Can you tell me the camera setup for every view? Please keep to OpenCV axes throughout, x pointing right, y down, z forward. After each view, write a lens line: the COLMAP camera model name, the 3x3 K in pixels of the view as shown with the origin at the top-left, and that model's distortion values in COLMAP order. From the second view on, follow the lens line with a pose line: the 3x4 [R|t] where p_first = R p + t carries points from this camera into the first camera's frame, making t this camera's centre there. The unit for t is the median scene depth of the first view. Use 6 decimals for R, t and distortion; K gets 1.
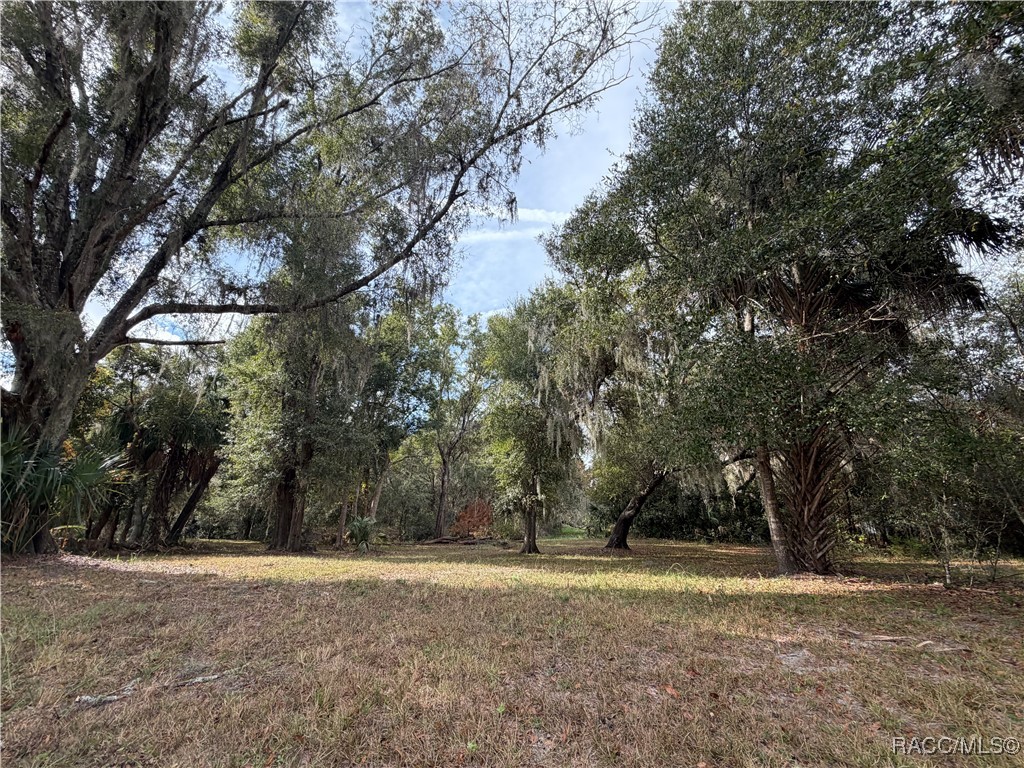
lens RADIAL K [[406.5, 0, 509.9], [0, 406.5, 383.6], [0, 0, 1]] dist [-0.000480, -0.000123]
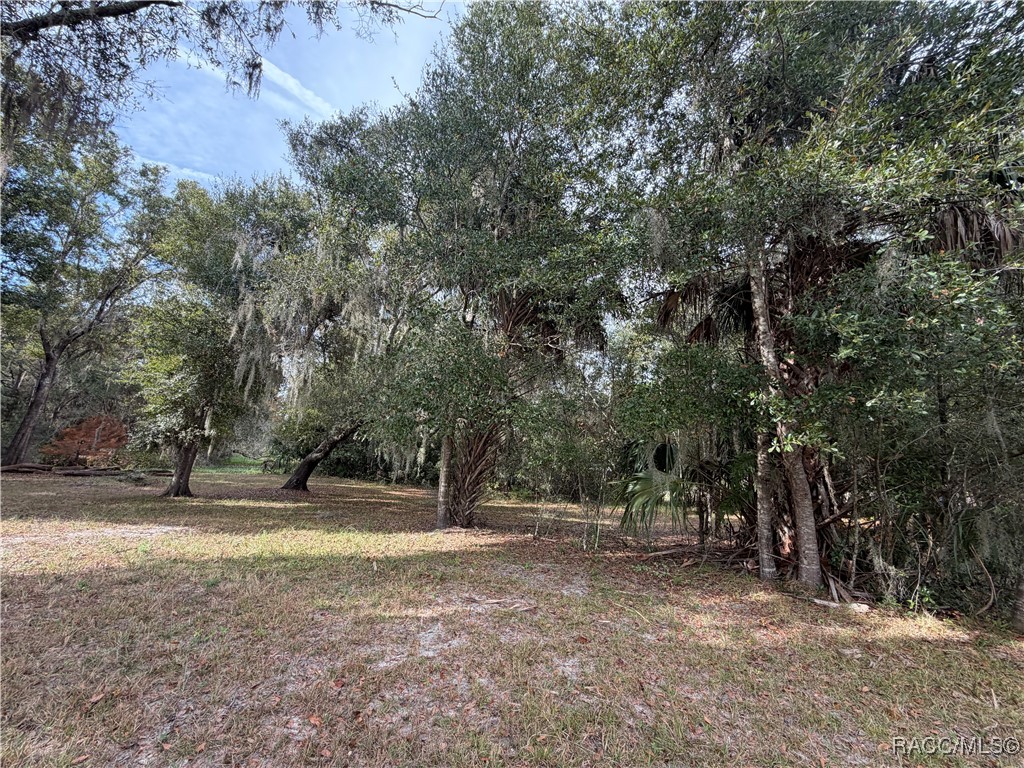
lens RADIAL K [[406.5, 0, 509.9], [0, 406.5, 383.6], [0, 0, 1]] dist [-0.000480, -0.000123]
pose [[0.753806, 0.181034, 0.631667, -0.003911], [-0.274143, 0.960285, 0.051937, -0.036723], [-0.597178, -0.212318, 0.773498, 0.019441]]
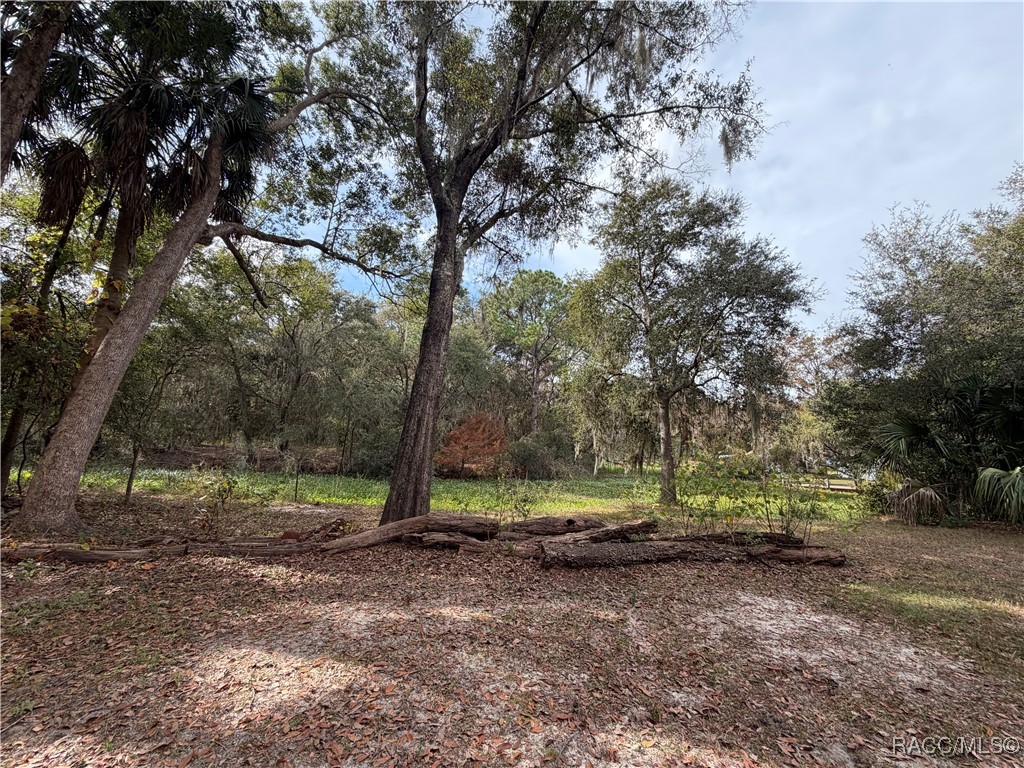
lens RADIAL K [[406.5, 0, 509.9], [0, 406.5, 383.6], [0, 0, 1]] dist [-0.000480, -0.000123]
pose [[0.996848, 0.051894, 0.060001, -0.116156], [-0.061173, 0.984410, 0.164909, 0.198916], [-0.050507, -0.168060, 0.984482, 0.669574]]
